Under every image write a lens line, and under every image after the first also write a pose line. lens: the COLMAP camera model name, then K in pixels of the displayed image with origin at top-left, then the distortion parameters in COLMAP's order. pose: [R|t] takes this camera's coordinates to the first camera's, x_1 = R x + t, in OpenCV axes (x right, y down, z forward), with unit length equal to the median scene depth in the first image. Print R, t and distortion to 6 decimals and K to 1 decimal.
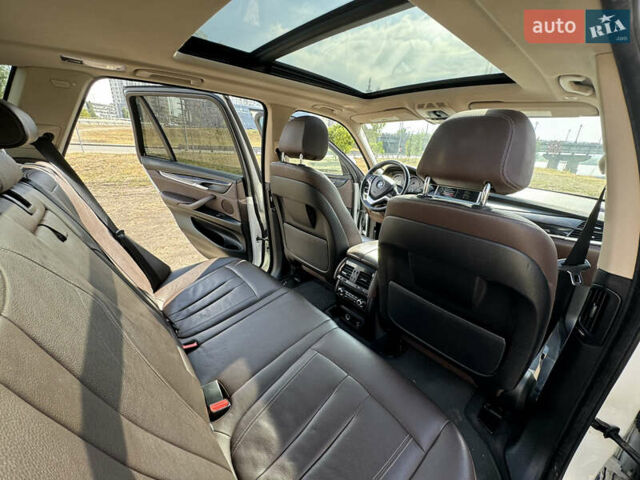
lens RADIAL K [[254.7, 0, 316.9], [0, 254.7, 238.2], [0, 0, 1]] dist [-0.007326, -0.000127]
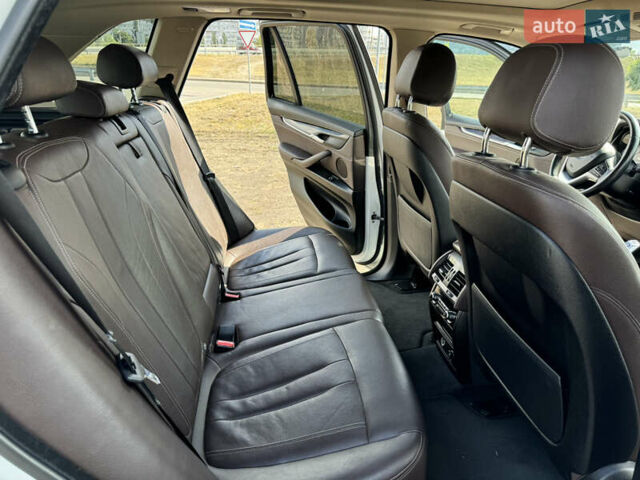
lens RADIAL K [[447.2, 0, 320.0], [0, 447.2, 240.0], [0, 0, 1]] dist [0.006750, 0.000515]
pose [[0.836368, 0.176748, -0.518892, 0.307211], [-0.184574, 0.982121, 0.037033, 0.048522], [0.516160, 0.064801, 0.854037, -0.138659]]
